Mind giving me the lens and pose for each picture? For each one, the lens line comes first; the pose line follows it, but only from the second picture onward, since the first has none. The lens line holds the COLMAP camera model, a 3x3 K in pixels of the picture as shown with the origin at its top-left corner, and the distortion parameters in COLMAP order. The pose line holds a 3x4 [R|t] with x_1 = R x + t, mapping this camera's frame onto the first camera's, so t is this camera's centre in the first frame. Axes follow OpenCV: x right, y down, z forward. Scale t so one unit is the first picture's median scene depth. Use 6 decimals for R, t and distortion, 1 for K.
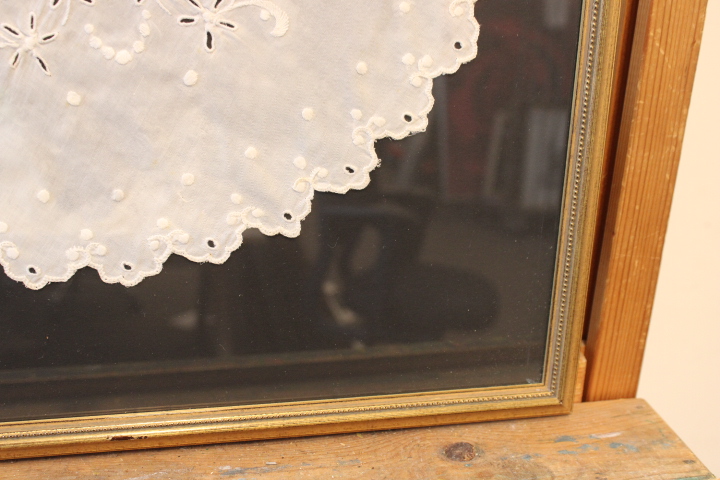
lens RADIAL K [[879.9, 0, 361.0], [0, 879.9, 238.9], [0, 0, 1]] dist [-0.070164, 0.000000]
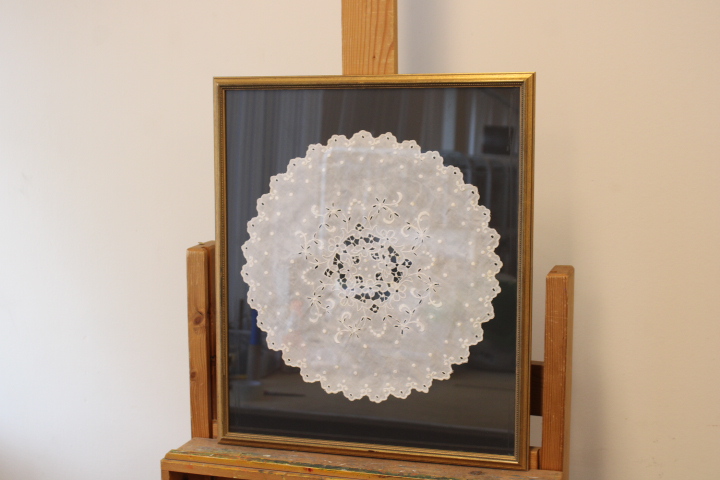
lens RADIAL K [[1086.3, 0, 358.6], [0, 1086.3, 240.4], [0, 0, 1]] dist [-0.041905, 0.000000]
pose [[0.867748, 0.013323, -0.496825, 1.721014], [-0.119805, 0.975770, -0.183084, 0.215971], [0.482348, 0.218393, 0.848319, -2.676039]]
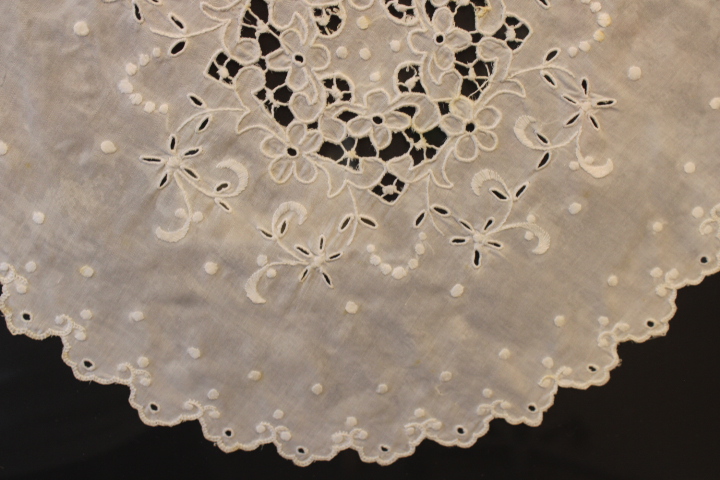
lens RADIAL K [[879.9, 0, 359.9], [0, 879.9, 240.8], [0, 0, 1]] dist [-0.070164, 0.000000]
pose [[0.992078, 0.044521, -0.117466, -0.180709], [-0.042384, 0.998888, 0.020638, -0.251365], [0.118254, -0.015496, 0.992862, -0.091096]]
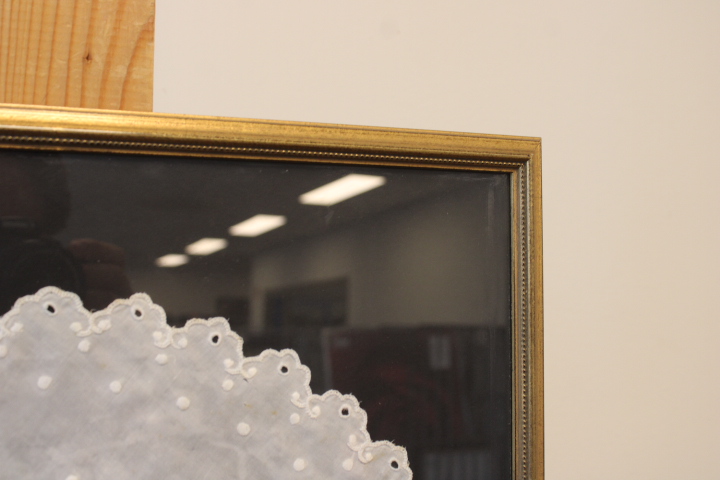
lens RADIAL K [[879.9, 0, 357.5], [0, 879.9, 241.2], [0, 0, 1]] dist [-0.070164, 0.000000]
pose [[0.991120, -0.029556, 0.129641, -0.071617], [0.072975, 0.935935, -0.344528, -0.615203], [-0.111153, 0.350929, 0.929782, -0.284723]]
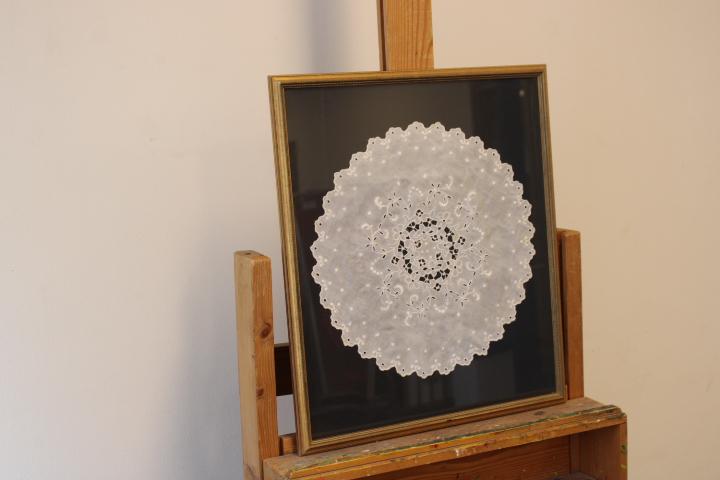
lens RADIAL K [[1086.3, 0, 363.5], [0, 1086.3, 238.0], [0, 0, 1]] dist [-0.041905, 0.000000]
pose [[0.970763, -0.124865, 0.205007, -1.437464], [0.167824, 0.963681, -0.207738, 0.380381], [-0.171622, 0.236069, 0.956461, -3.308553]]
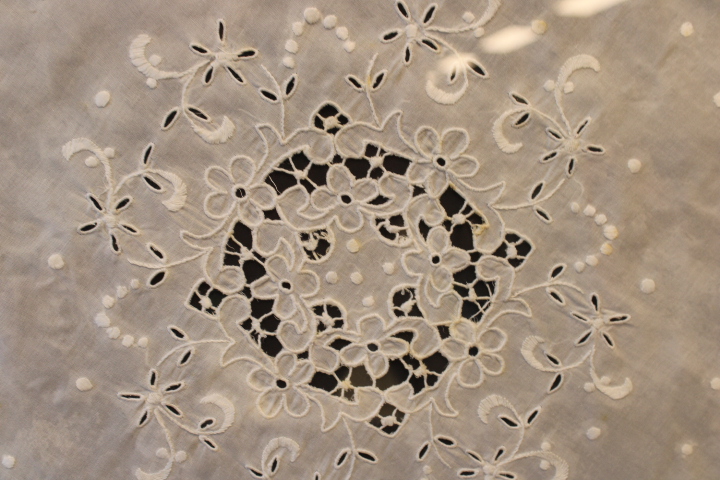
lens RADIAL K [[879.9, 0, 361.3], [0, 879.9, 243.8], [0, 0, 1]] dist [-0.070164, 0.000000]
pose [[0.988522, -0.008359, -0.150847, -0.156025], [-0.016048, 0.987009, -0.159861, -0.325301], [0.150223, 0.160447, 0.975546, -0.021484]]
